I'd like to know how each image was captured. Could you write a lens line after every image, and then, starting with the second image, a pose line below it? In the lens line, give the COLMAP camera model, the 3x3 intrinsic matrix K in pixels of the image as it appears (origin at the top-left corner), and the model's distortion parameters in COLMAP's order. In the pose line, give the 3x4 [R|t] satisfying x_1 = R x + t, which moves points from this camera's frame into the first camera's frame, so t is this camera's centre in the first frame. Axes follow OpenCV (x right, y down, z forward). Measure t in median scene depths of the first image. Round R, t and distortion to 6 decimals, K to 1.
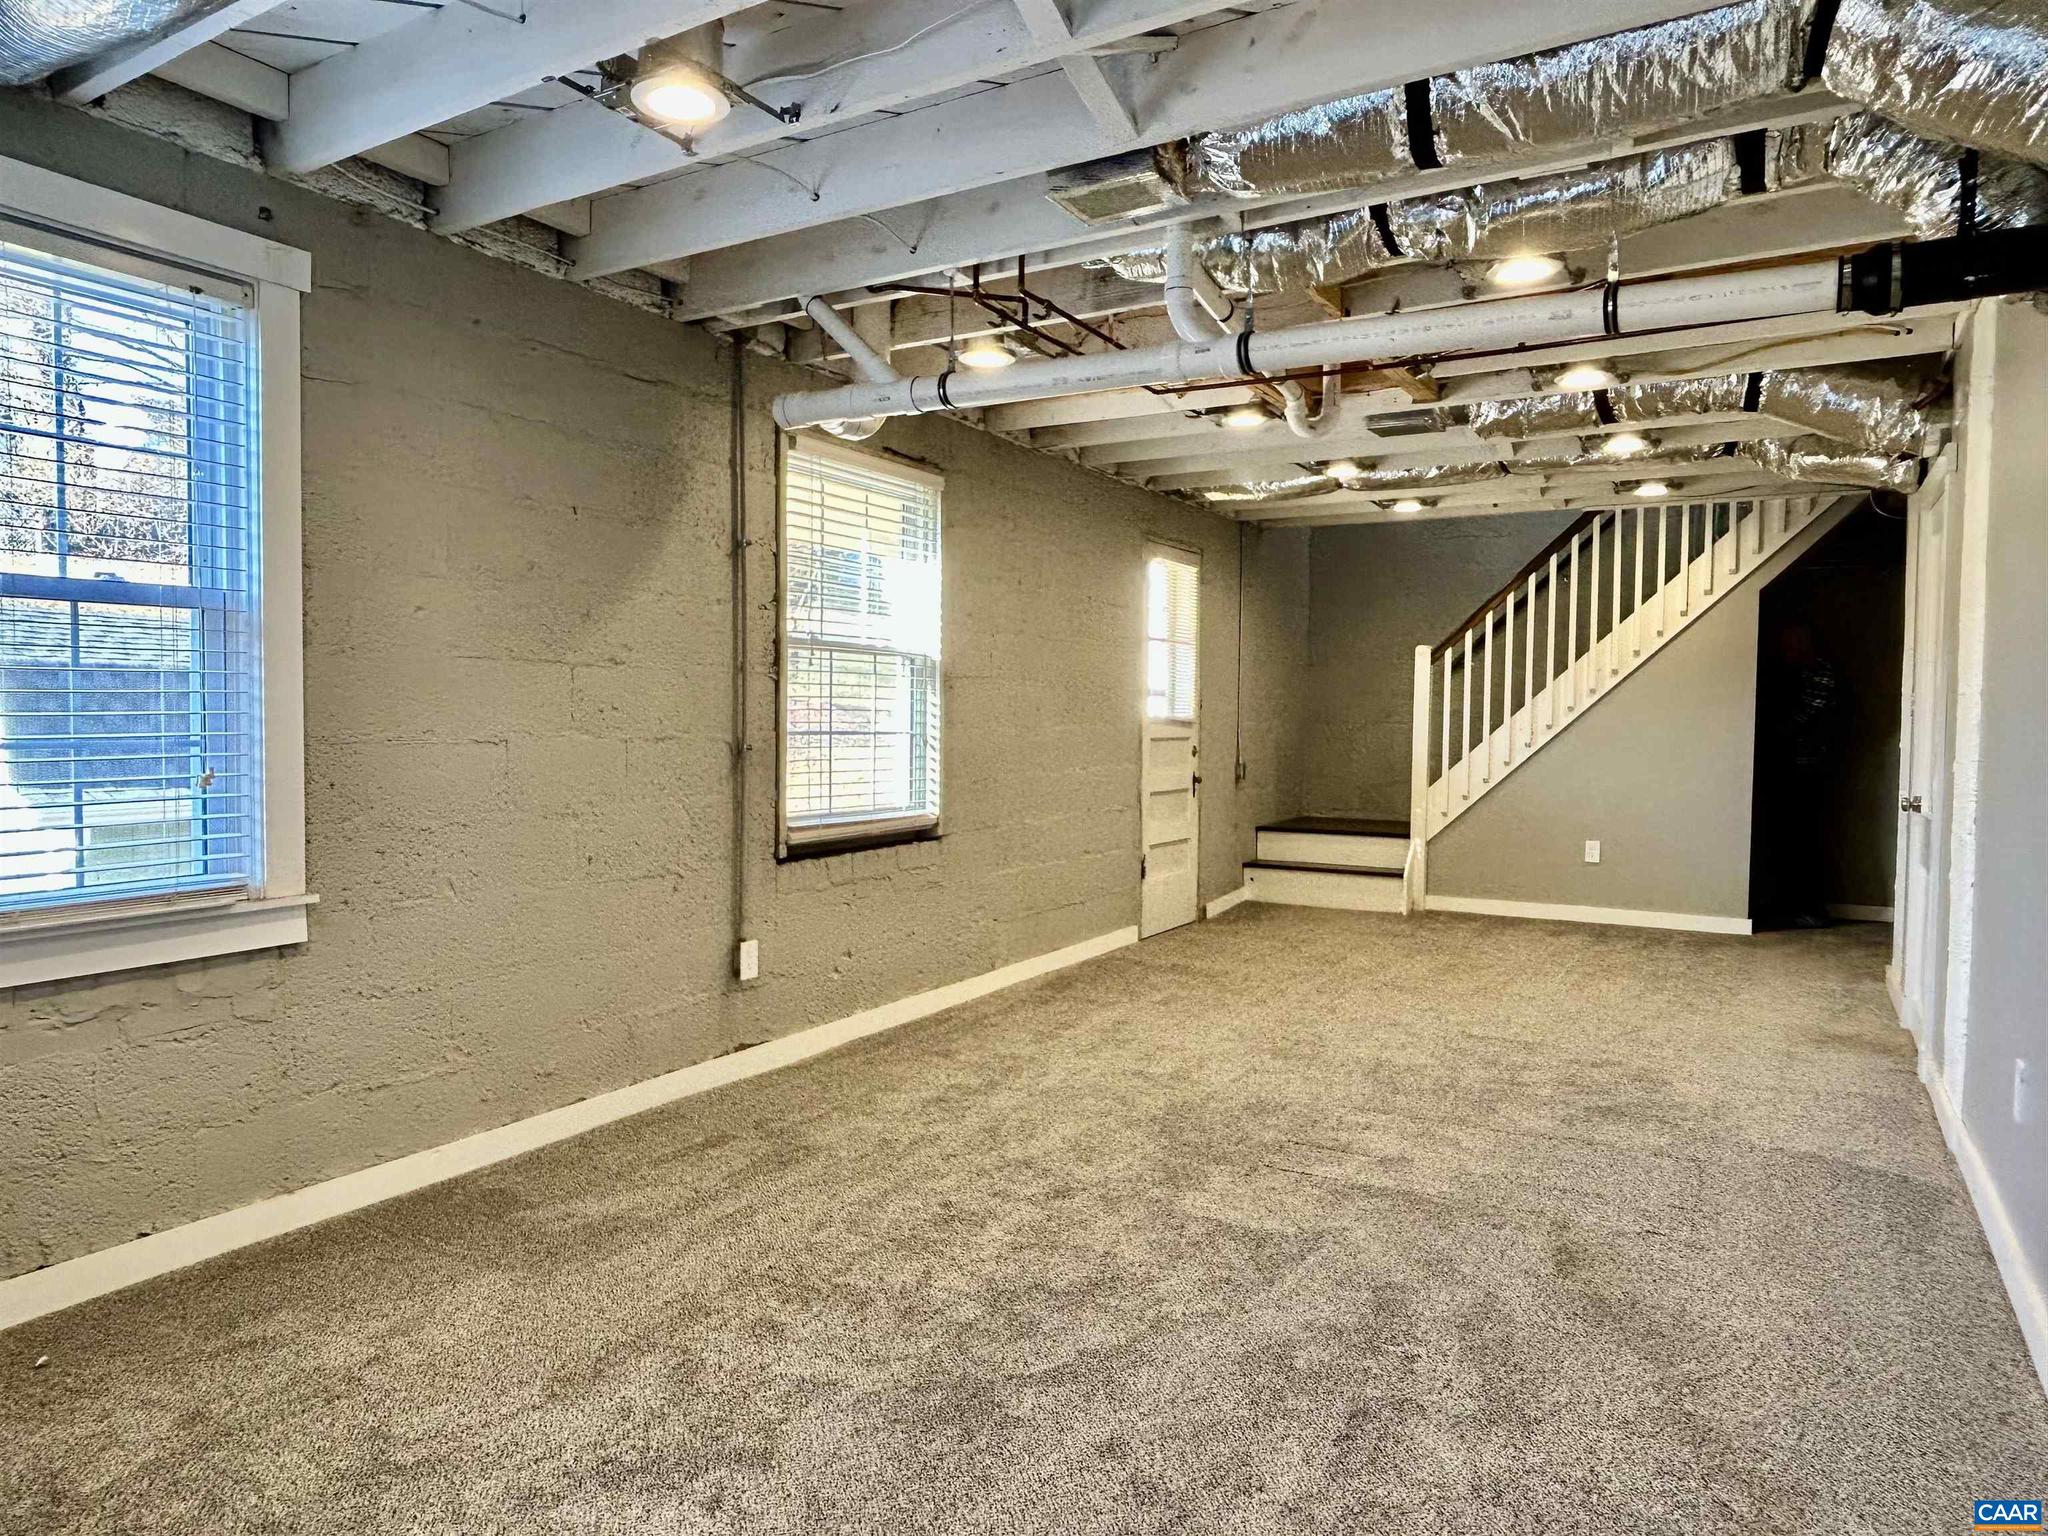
lens RADIAL K [[1250.8, 0, 1027.7], [0, 1250.8, 772.2], [0, 0, 1]] dist [0.002161, -0.003906]
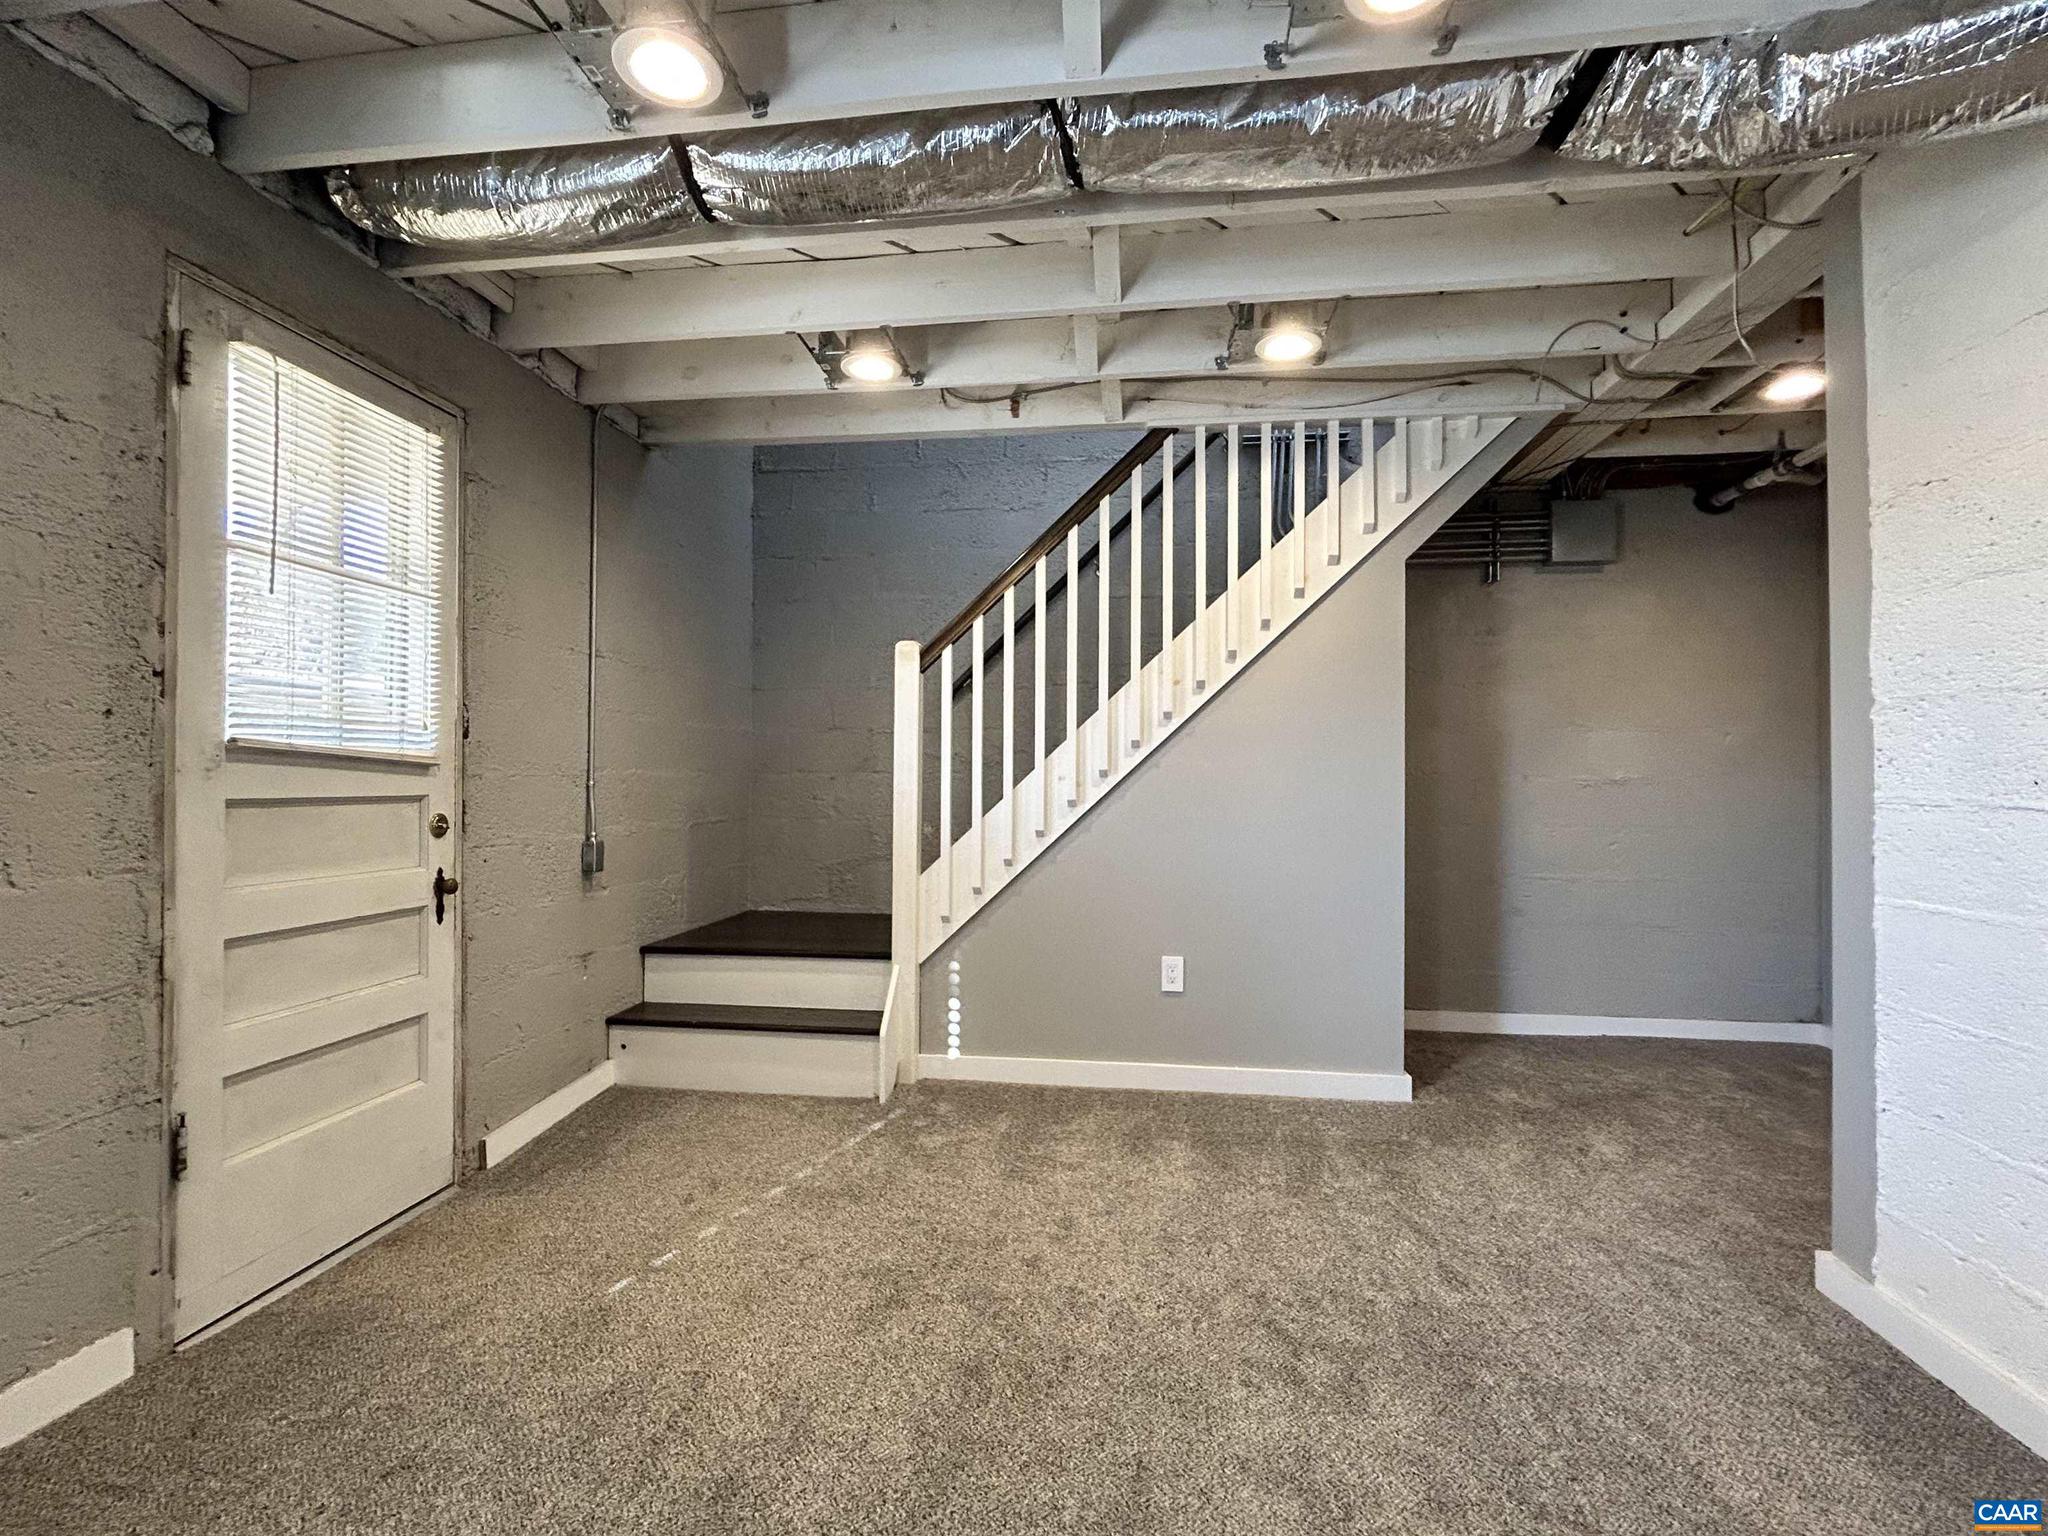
lens RADIAL K [[944.0, 0, 1021.1], [0, 944.0, 773.6], [0, 0, 1]] dist [-0.001218, 0.002118]
pose [[0.917949, -0.000892, 0.396698, 0.189741], [0.020985, 0.998707, -0.046313, -0.015195], [-0.396143, 0.050838, 0.916780, 0.575897]]
